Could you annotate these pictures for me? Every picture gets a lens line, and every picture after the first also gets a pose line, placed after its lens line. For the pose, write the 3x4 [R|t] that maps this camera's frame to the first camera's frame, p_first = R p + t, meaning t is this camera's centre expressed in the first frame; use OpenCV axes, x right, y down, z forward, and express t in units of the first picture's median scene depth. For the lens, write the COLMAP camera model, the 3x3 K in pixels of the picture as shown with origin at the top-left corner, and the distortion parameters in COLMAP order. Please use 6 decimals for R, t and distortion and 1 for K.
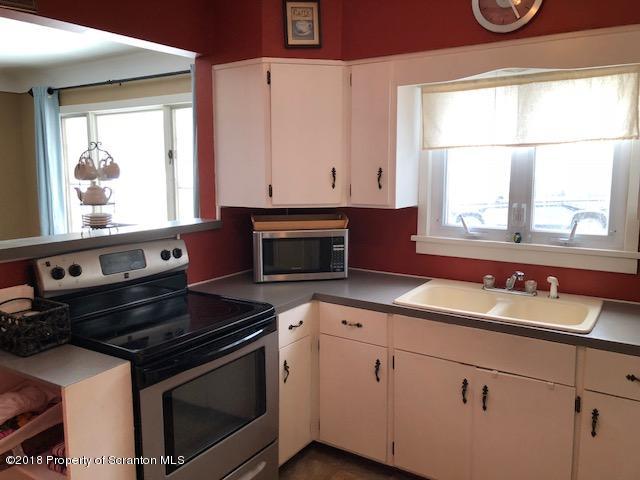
lens RADIAL K [[511.7, 0, 331.8], [0, 511.7, 238.4], [0, 0, 1]] dist [0.029044, 0.001851]
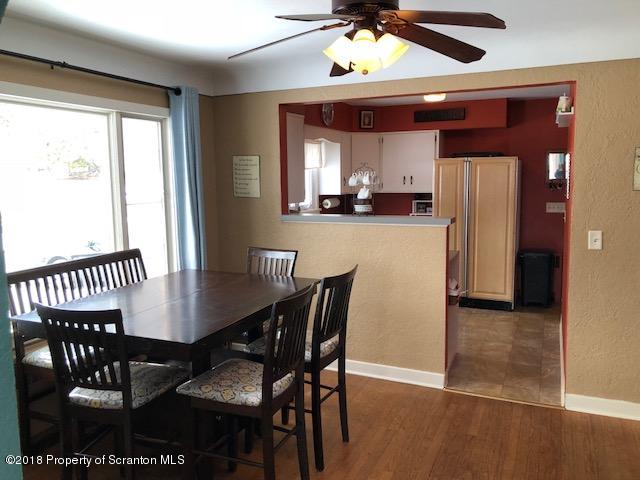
lens RADIAL K [[521.9, 0, 319.0], [0, 521.9, 238.3], [0, 0, 1]] dist [0.013435, -0.000933]
pose [[-0.143219, -0.113278, 0.983187, -2.062249], [0.154346, 0.978716, 0.135246, -0.184956], [-0.977582, 0.171120, -0.122687, 1.315617]]
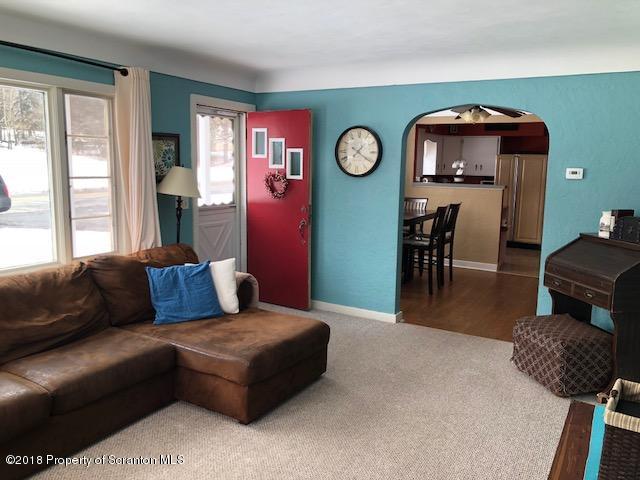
lens RADIAL K [[521.9, 0, 319.0], [0, 521.9, 238.3], [0, 0, 1]] dist [0.013435, -0.000933]
pose [[-0.043910, -0.141300, 0.988992, -3.641964], [0.121393, 0.981857, 0.145671, -0.252223], [-0.991633, 0.126453, -0.025961, 1.943597]]
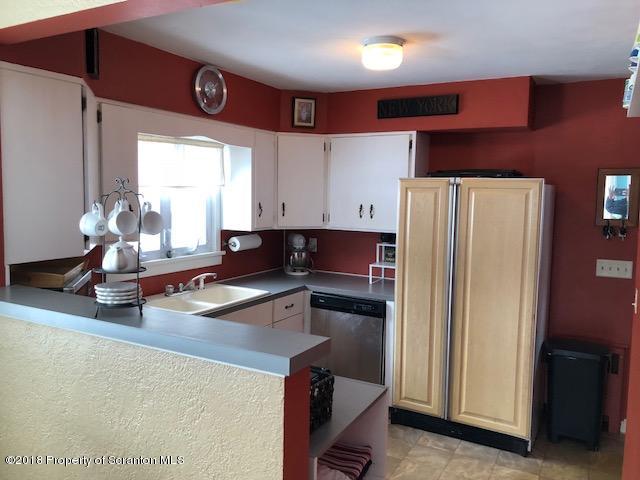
lens RADIAL K [[521.9, 0, 319.0], [0, 521.9, 238.3], [0, 0, 1]] dist [0.013435, -0.000933]
pose [[-0.063763, -0.085566, 0.994290, -1.104557], [0.122771, 0.988077, 0.092905, -0.131380], [-0.990384, 0.127994, -0.052498, 0.733786]]
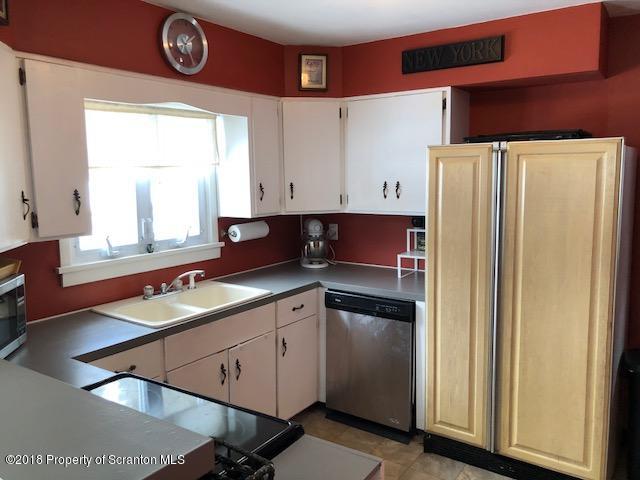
lens RADIAL K [[525.4, 0, 321.2], [0, 525.4, 236.7], [0, 0, 1]] dist [0.000101, 0.015044]
pose [[0.031918, -0.115643, 0.992778, -0.827468], [0.154605, 0.981900, 0.109405, -0.101659], [-0.987461, 0.149997, 0.049219, 0.617016]]
